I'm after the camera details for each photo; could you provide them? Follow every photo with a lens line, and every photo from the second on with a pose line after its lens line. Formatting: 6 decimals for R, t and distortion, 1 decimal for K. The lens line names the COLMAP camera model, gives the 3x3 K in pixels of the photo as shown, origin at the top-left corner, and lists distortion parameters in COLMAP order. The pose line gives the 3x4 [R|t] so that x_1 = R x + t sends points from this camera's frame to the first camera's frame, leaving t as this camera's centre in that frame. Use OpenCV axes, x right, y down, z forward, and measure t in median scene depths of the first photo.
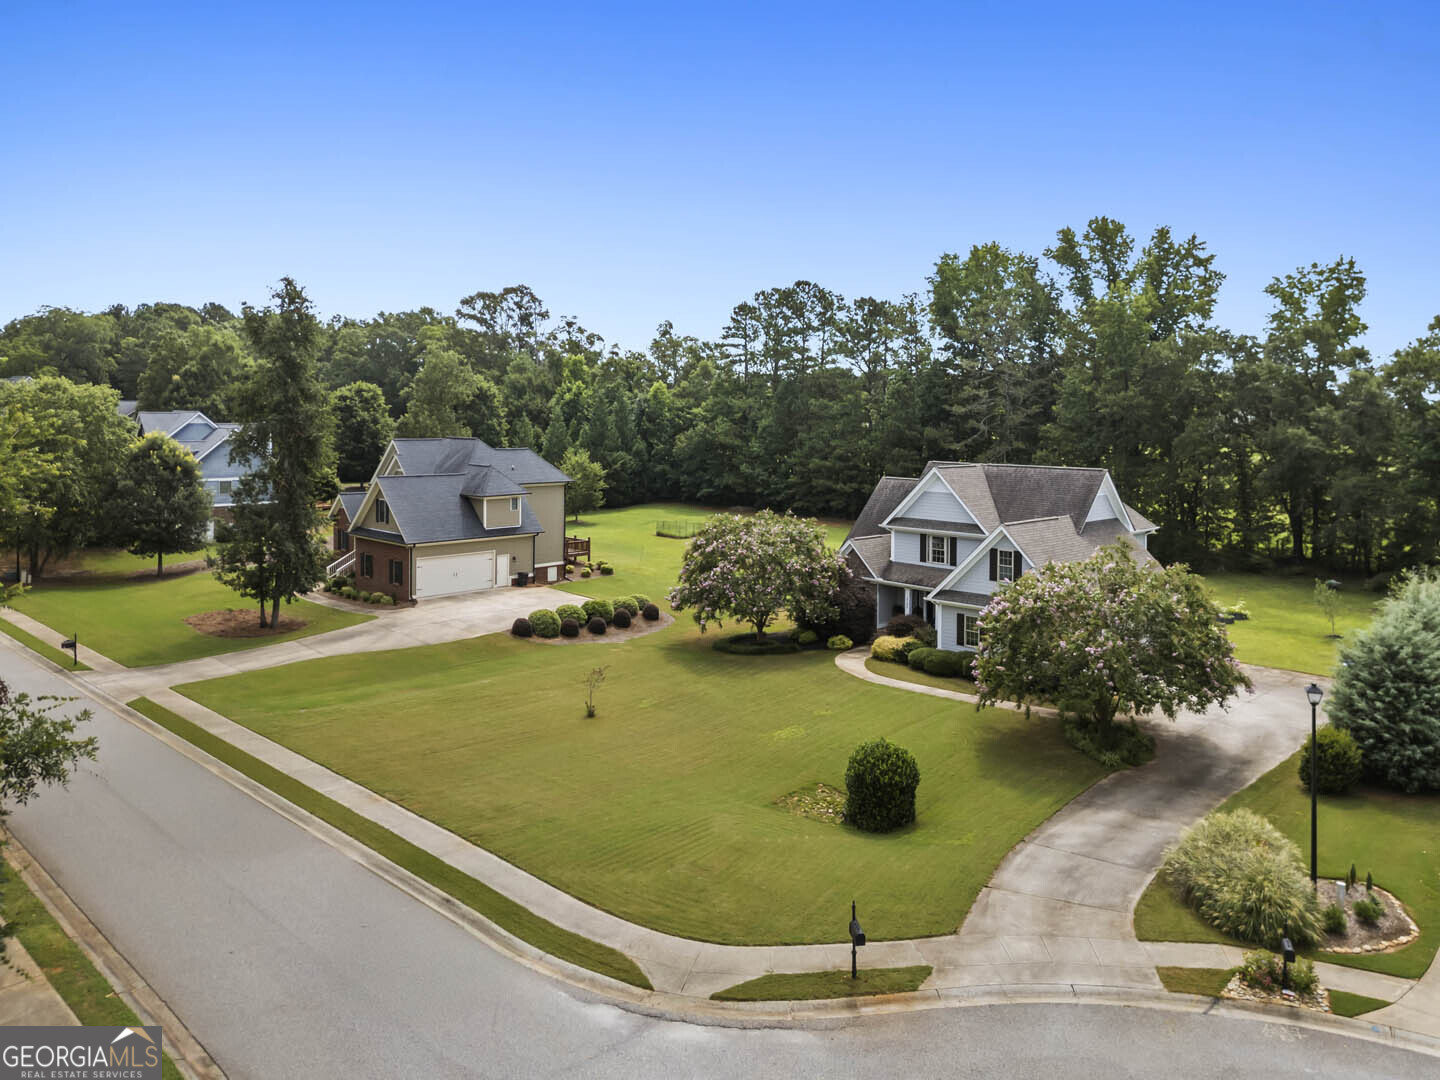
lens RADIAL K [[1020.1, 0, 718.7], [0, 1020.1, 505.8], [0, 0, 1]] dist [0.068704, -0.057784]
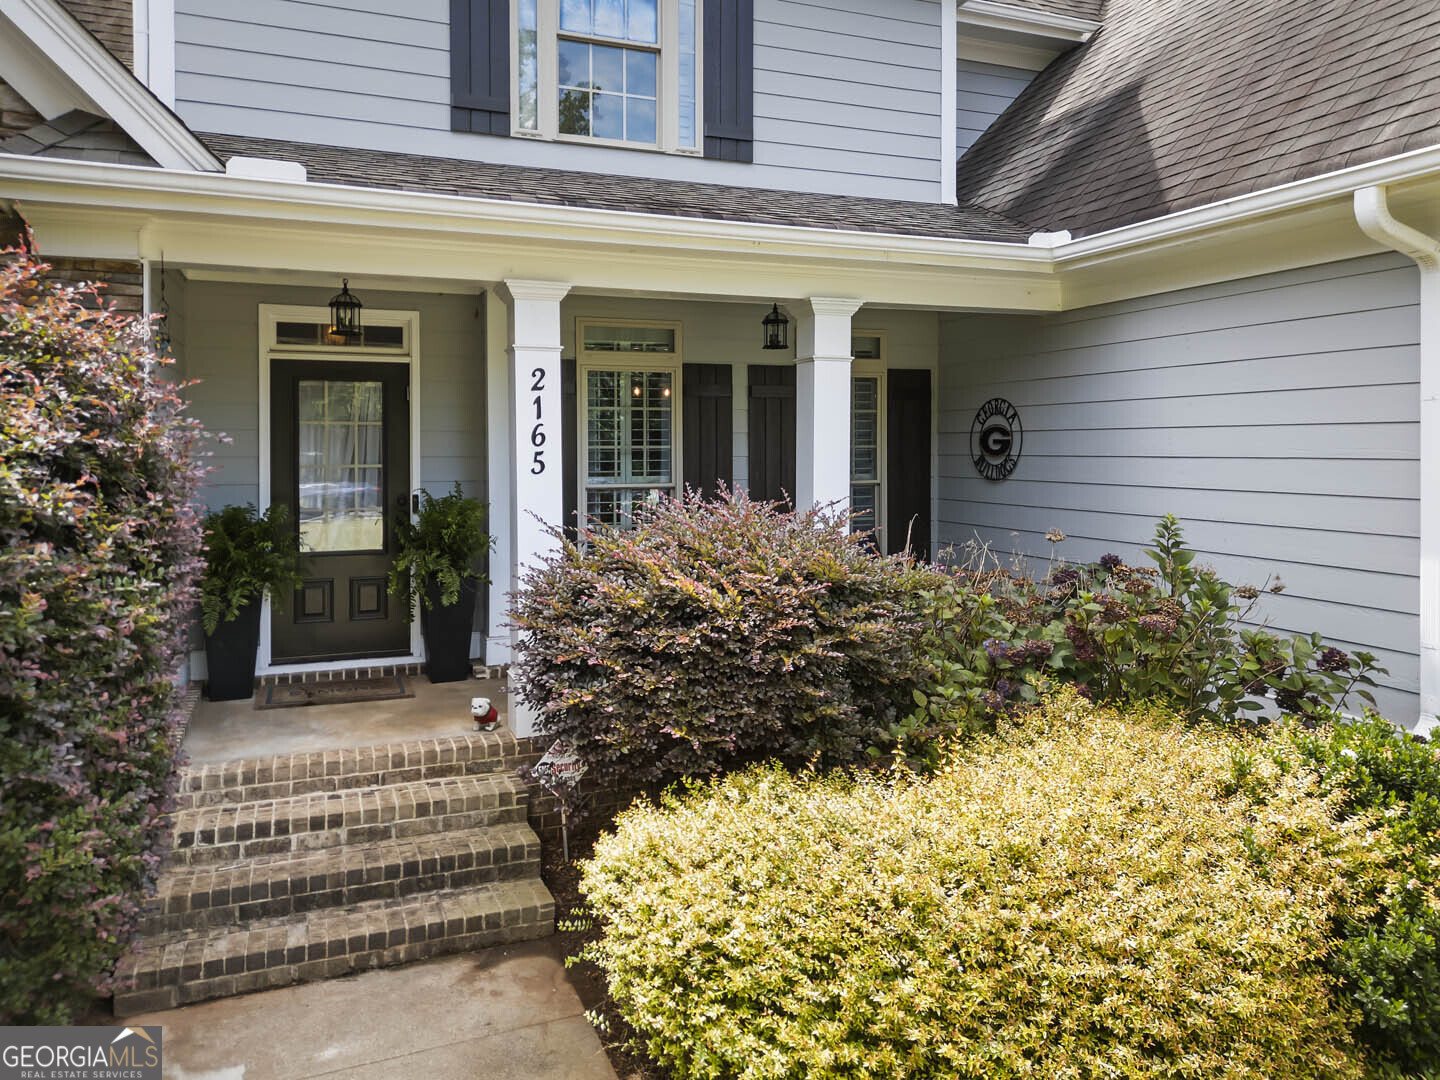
lens RADIAL K [[1039.8, 0, 709.1], [0, 1039.8, 457.4], [0, 0, 1]] dist [0.080729, -0.066807]
pose [[0.421303, -0.023516, 0.906615, 0.091921], [0.088577, 0.995951, -0.015328, 0.101061], [-0.902584, 0.086762, 0.421680, 0.933062]]
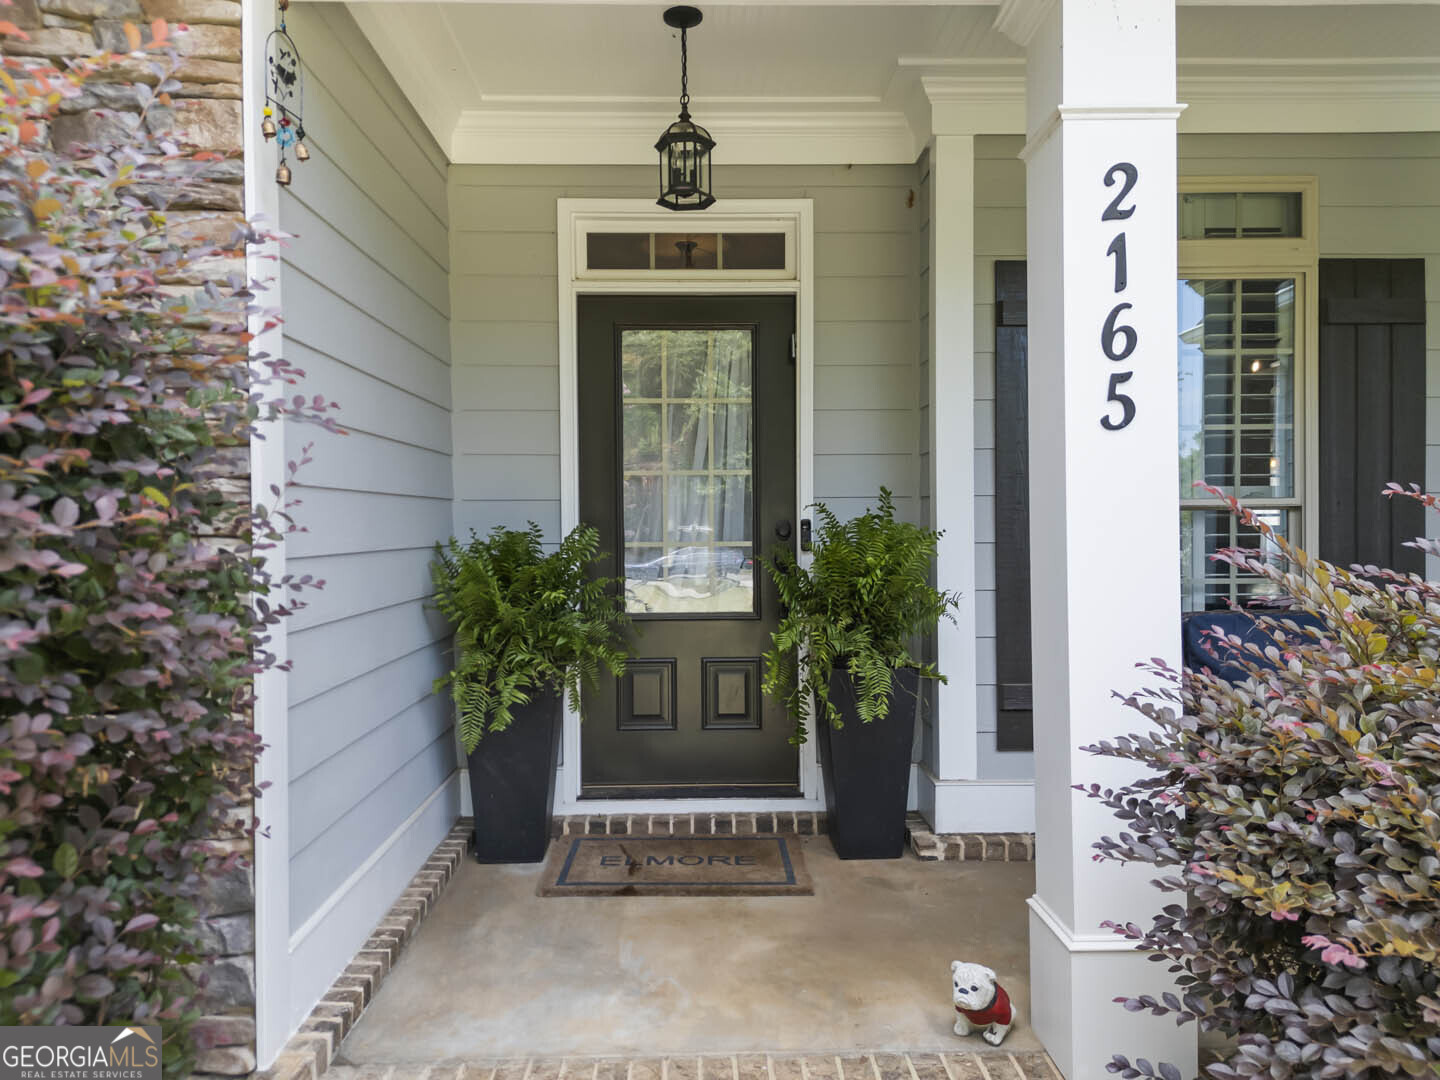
lens RADIAL K [[1013.5, 0, 720.0], [0, 1013.5, 540.0], [0, 0, 1]] dist [0.061227, -0.005076]
pose [[0.697328, -0.029550, 0.716142, 0.140232], [0.081382, 0.995953, -0.038148, 0.104359], [-0.712117, 0.084883, 0.696911, 0.977220]]
